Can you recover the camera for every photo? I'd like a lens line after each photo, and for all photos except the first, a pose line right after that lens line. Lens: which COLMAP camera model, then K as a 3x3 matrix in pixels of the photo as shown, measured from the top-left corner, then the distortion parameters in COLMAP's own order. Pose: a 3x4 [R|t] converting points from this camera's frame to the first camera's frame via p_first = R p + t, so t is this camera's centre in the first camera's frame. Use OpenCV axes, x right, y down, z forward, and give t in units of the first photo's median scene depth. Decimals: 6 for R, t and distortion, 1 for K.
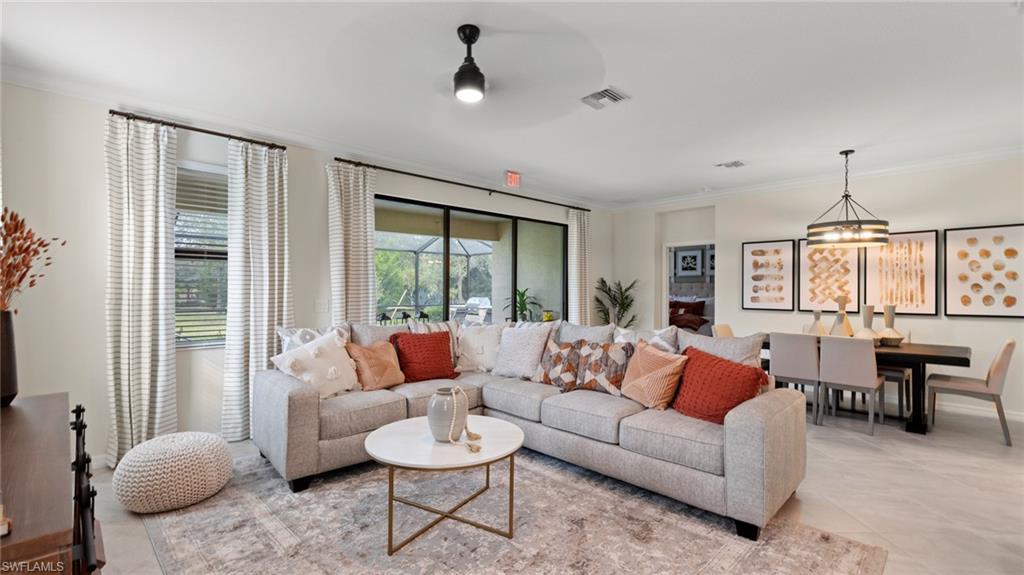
lens RADIAL K [[460.9, 0, 517.0], [0, 460.9, 290.1], [0, 0, 1]] dist [0.004878, -0.001323]
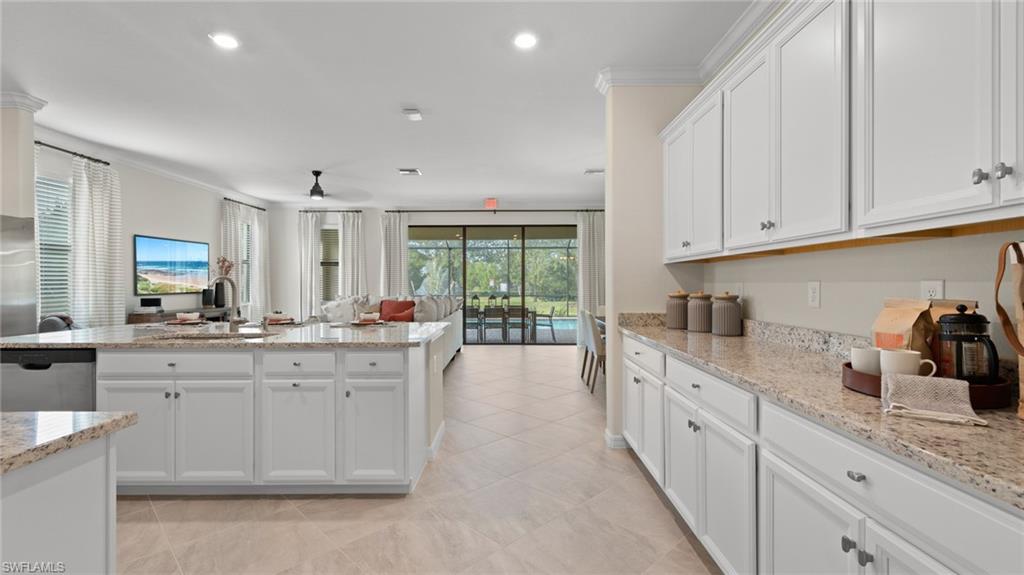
lens RADIAL K [[460.9, 0, 505.9], [0, 460.9, 286.0], [0, 0, 1]] dist [0.004878, -0.001323]
pose [[0.707589, -0.001330, -0.706623, 1.178714], [0.003998, 0.999990, 0.002122, 0.022787], [0.706613, -0.004327, 0.707587, -0.008625]]
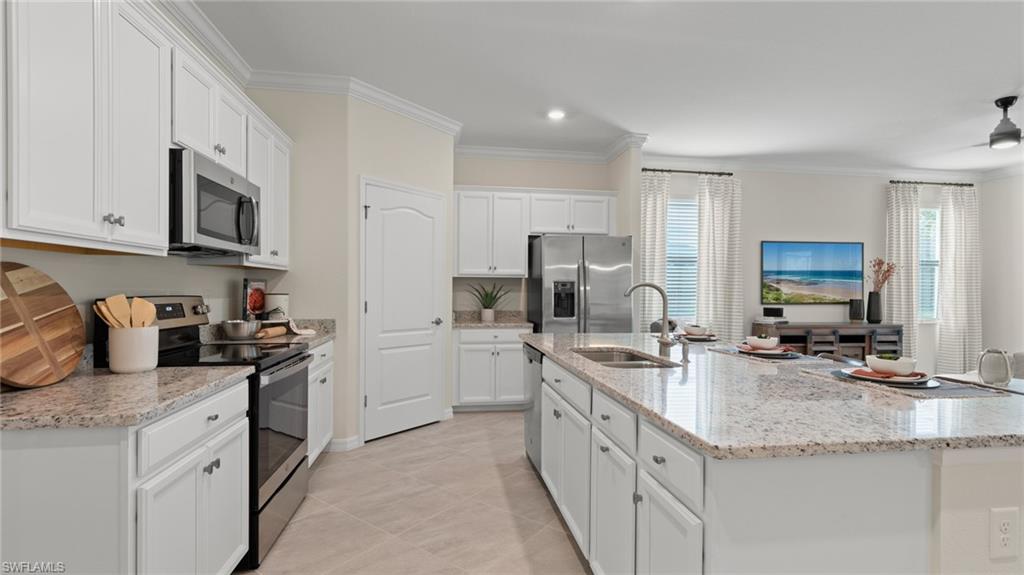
lens RADIAL K [[460.9, 0, 516.0], [0, 460.9, 292.7], [0, 0, 1]] dist [0.004878, -0.001323]
pose [[-0.585897, -0.002460, -0.810382, 0.961844], [-0.012726, 0.999900, 0.006165, 0.018865], [0.810286, 0.013925, -0.585869, 0.322423]]
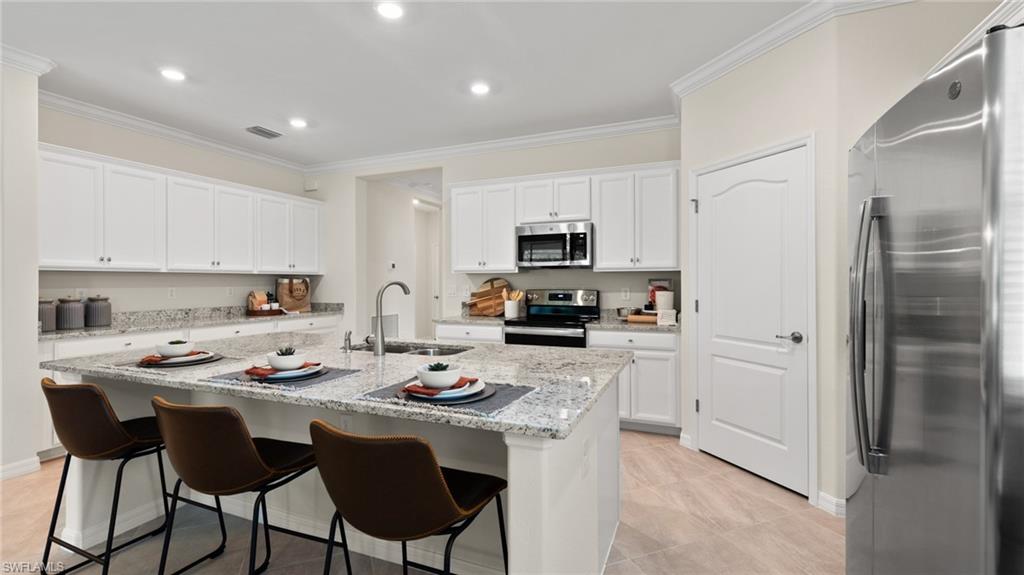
lens RADIAL K [[460.9, 0, 510.0], [0, 460.9, 281.2], [0, 0, 1]] dist [0.004878, -0.001323]
pose [[-0.380607, -0.001573, 0.924736, 0.032701], [0.003187, 0.999990, 0.003012, 0.009500], [-0.924731, 0.004093, -0.380598, 0.229658]]
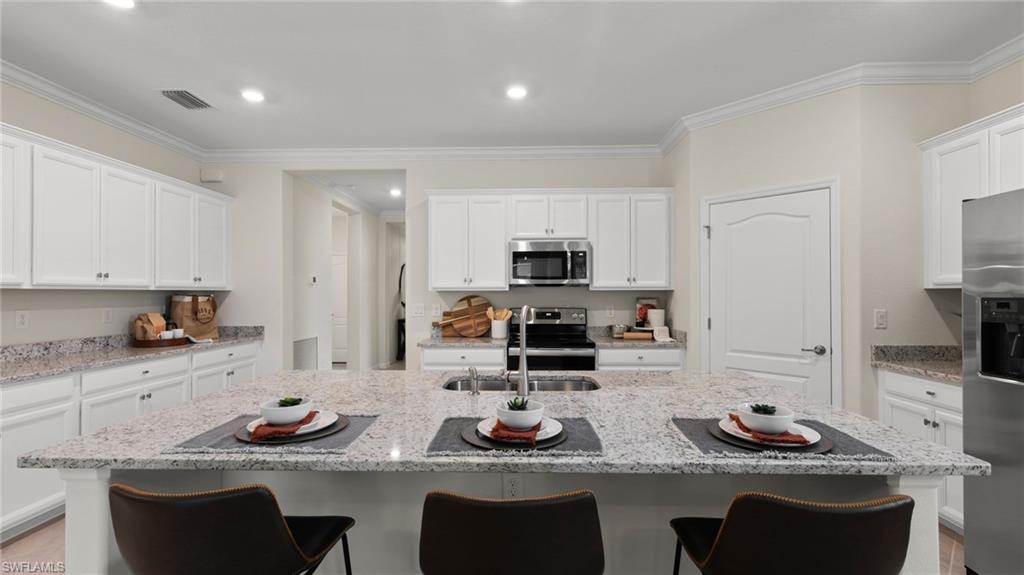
lens RADIAL K [[460.9, 0, 519.6], [0, 460.9, 287.4], [0, 0, 1]] dist [0.004878, -0.001323]
pose [[-0.698310, 0.006310, 0.715768, 0.229102], [0.000234, 0.999963, -0.008588, -0.002325], [-0.715796, -0.005830, -0.698285, 0.443936]]
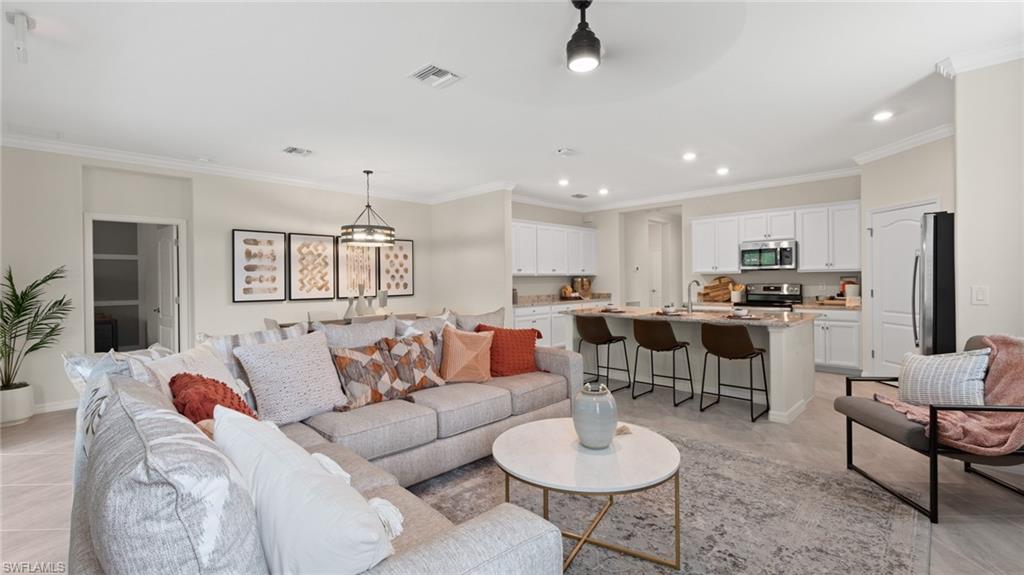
lens RADIAL K [[460.9, 0, 499.7], [0, 460.9, 280.3], [0, 0, 1]] dist [0.004878, -0.001323]
pose [[-0.006219, -0.005272, 0.999967, -0.530891], [0.013582, 0.999893, 0.005356, 0.000147], [-0.999888, 0.013615, -0.006147, 0.607417]]
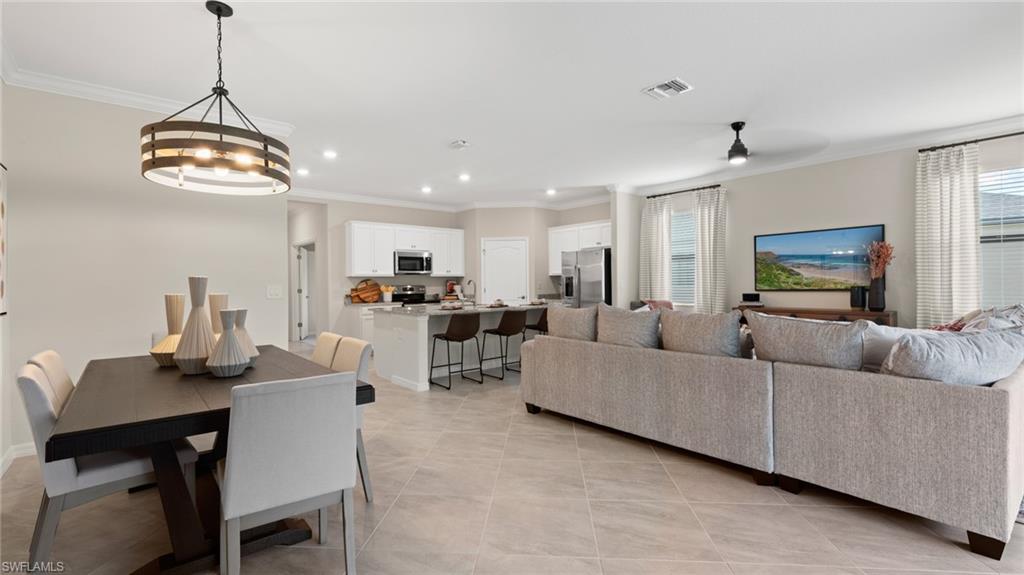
lens RADIAL K [[460.9, 0, 516.6], [0, 460.9, 285.8], [0, 0, 1]] dist [0.004878, -0.001323]
pose [[-0.998179, 0.006677, 0.059953, 0.315683], [0.007268, 0.999927, 0.009643, 0.016090], [-0.059885, 0.010061, -0.998155, 1.433146]]
